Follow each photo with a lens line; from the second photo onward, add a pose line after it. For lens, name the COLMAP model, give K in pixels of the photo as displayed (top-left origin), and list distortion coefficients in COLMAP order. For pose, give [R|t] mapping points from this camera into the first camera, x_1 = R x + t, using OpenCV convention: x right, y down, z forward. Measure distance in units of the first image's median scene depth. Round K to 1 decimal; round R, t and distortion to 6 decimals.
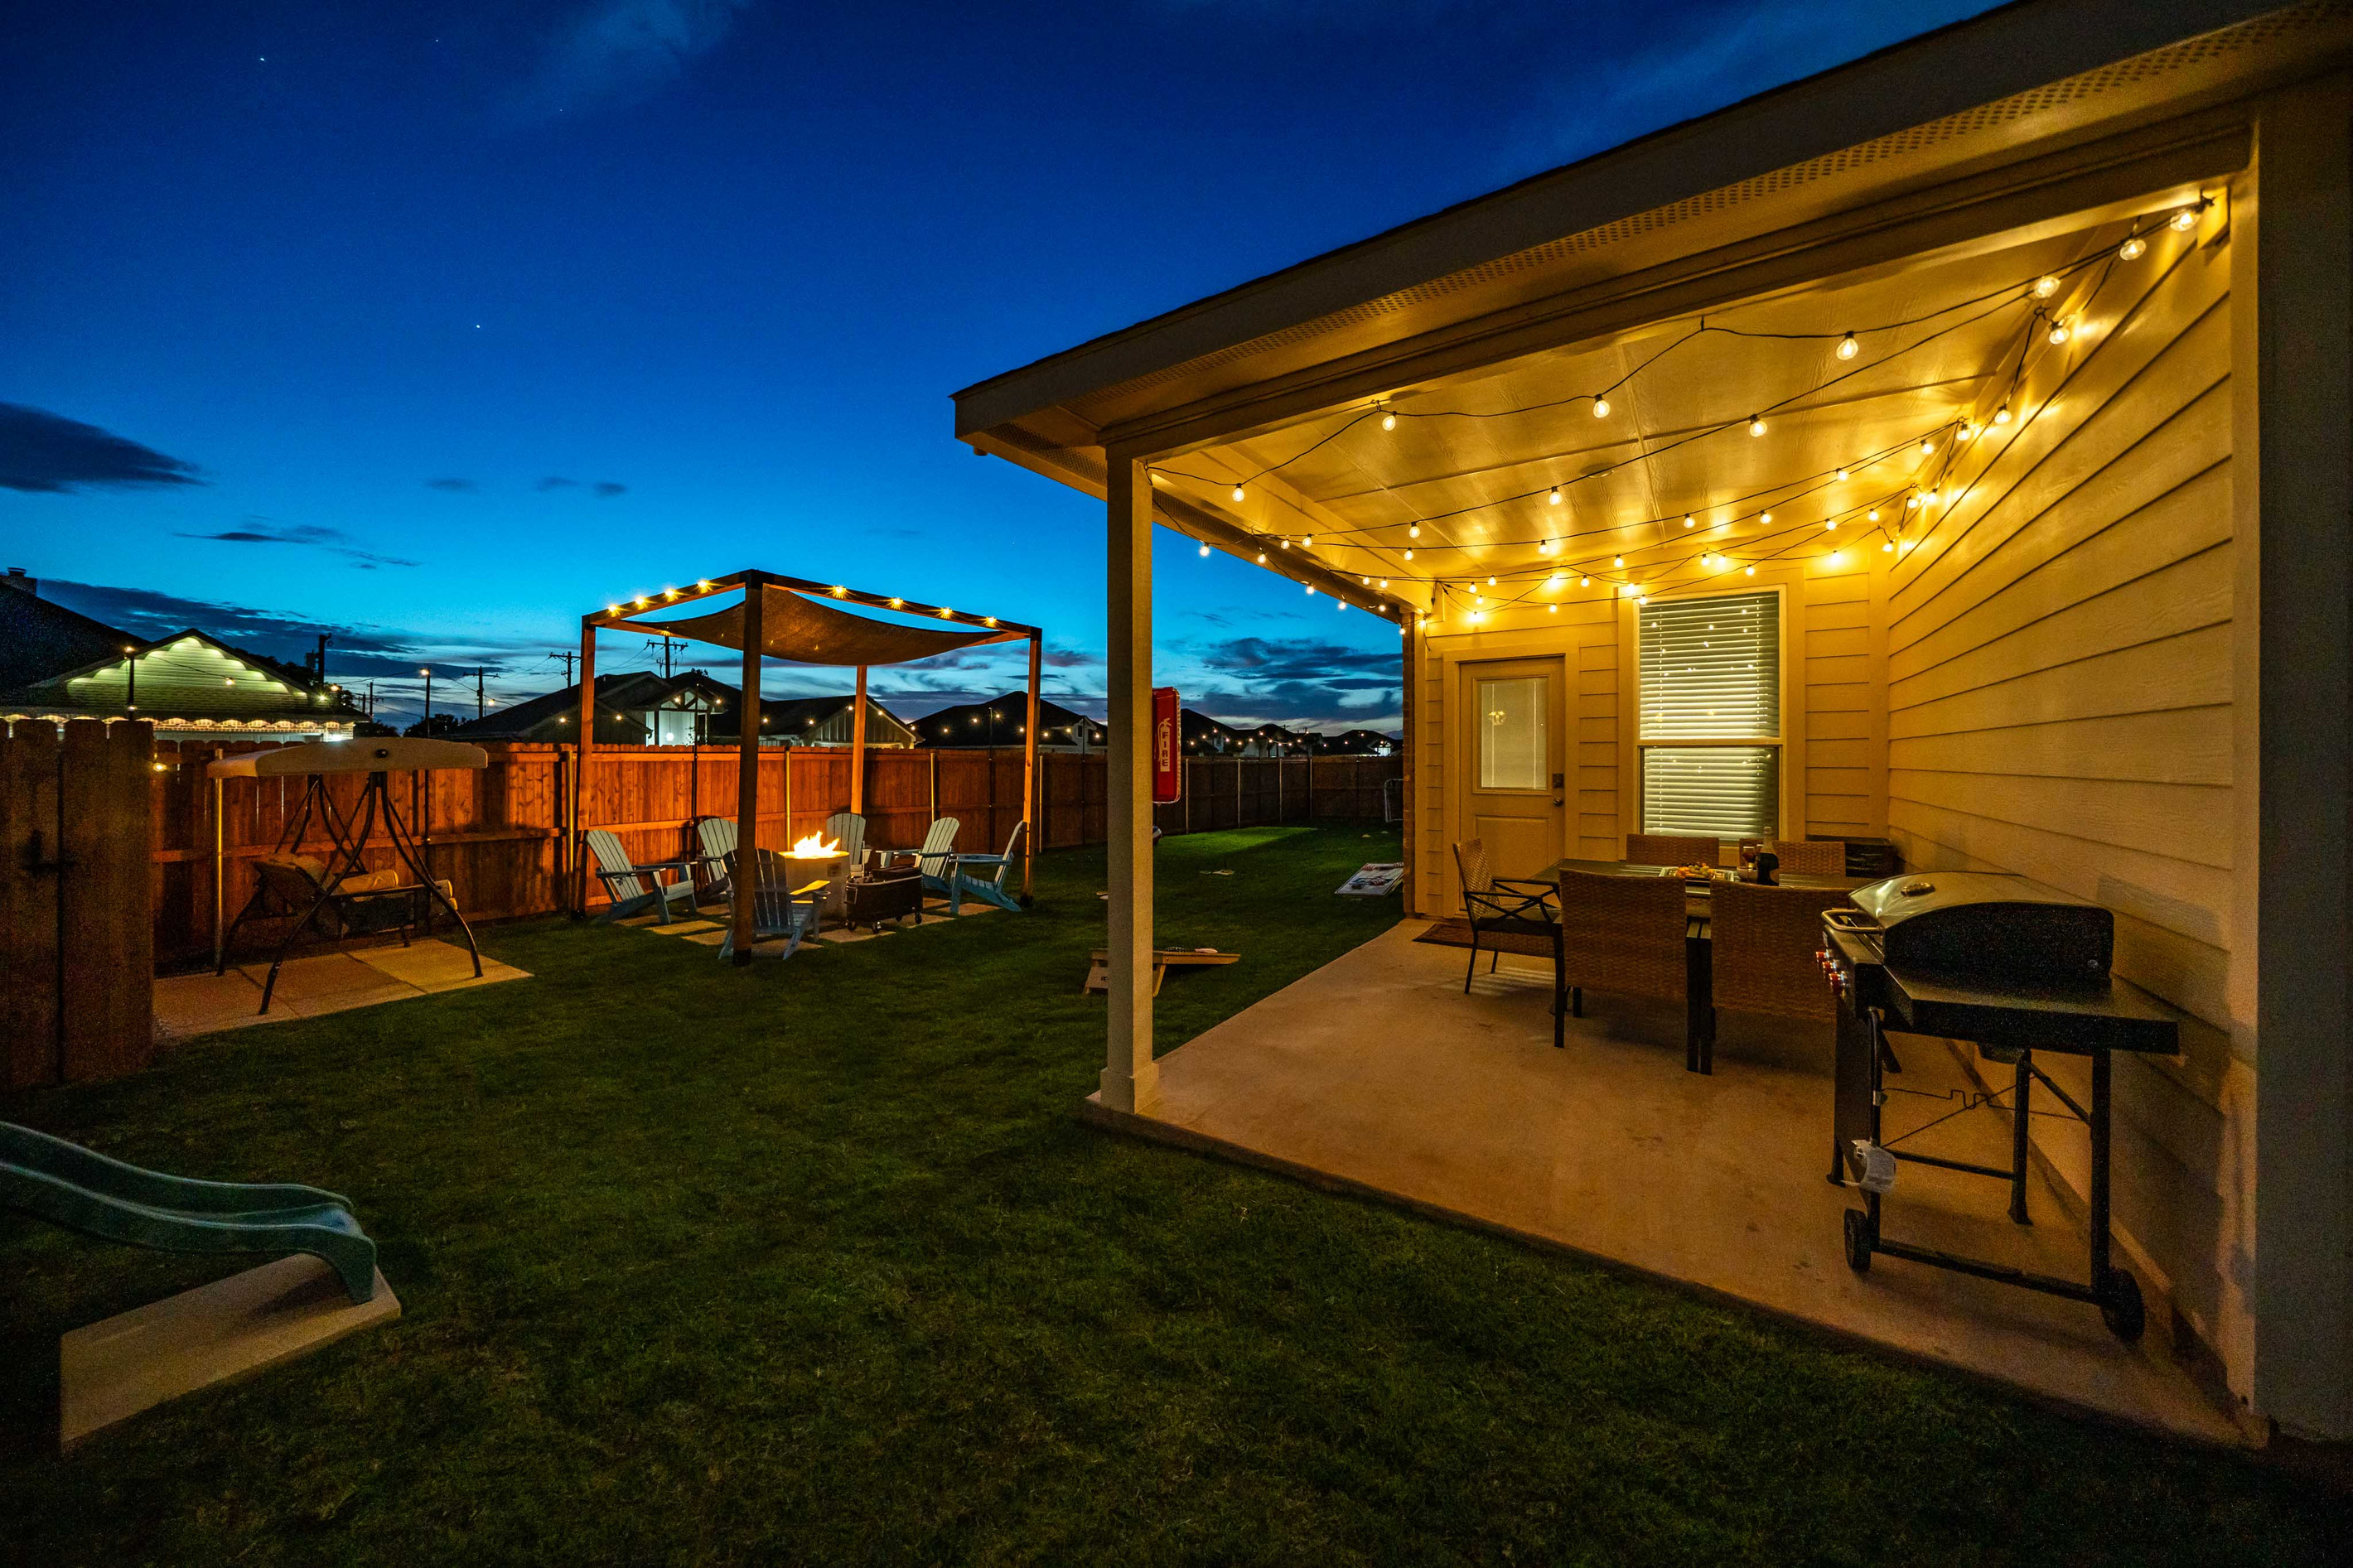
lens RADIAL K [[819.3, 0, 1175.5], [0, 819.3, 755.7], [0, 0, 1]] dist [-0.011710, -0.000011]
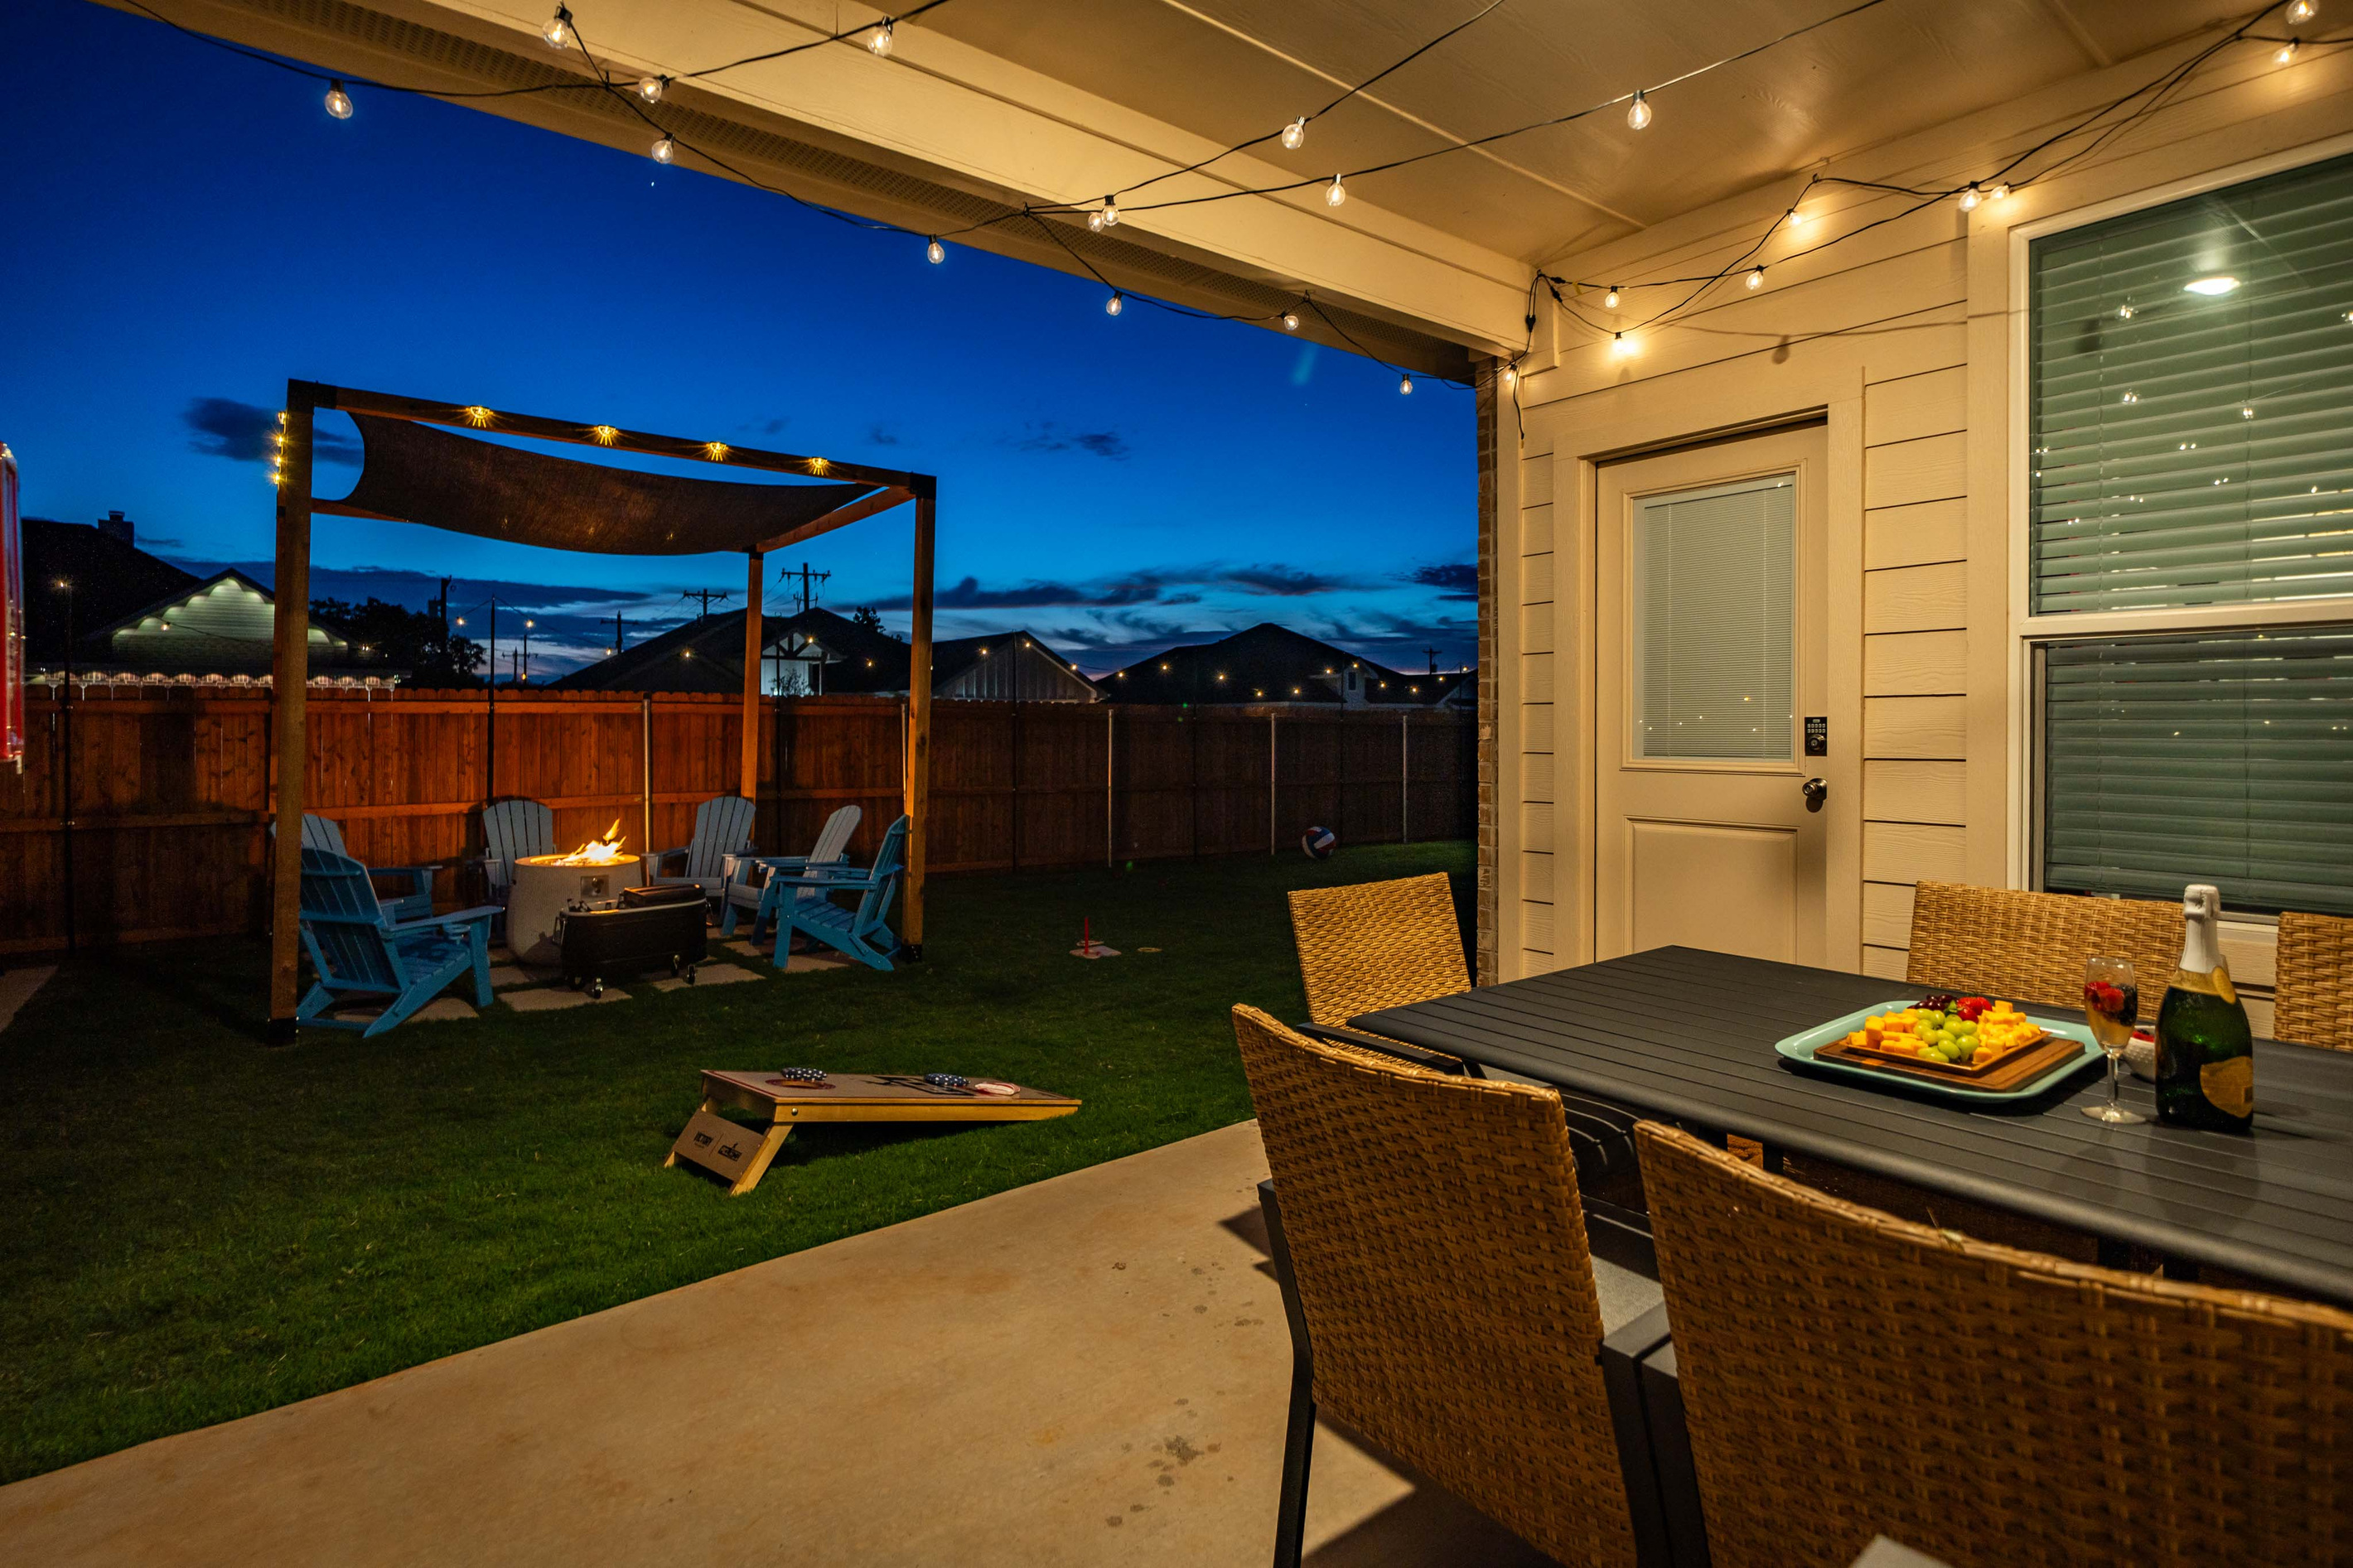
lens RADIAL K [[1197.1, 0, 1168.7], [0, 1197.1, 739.9], [0, 0, 1]] dist [0.017536, -0.010668]
pose [[0.949637, 0.002577, -0.313341, 0.262131], [0.001752, 0.999907, 0.013535, 0.017149], [0.313347, -0.013403, 0.949544, 0.267356]]
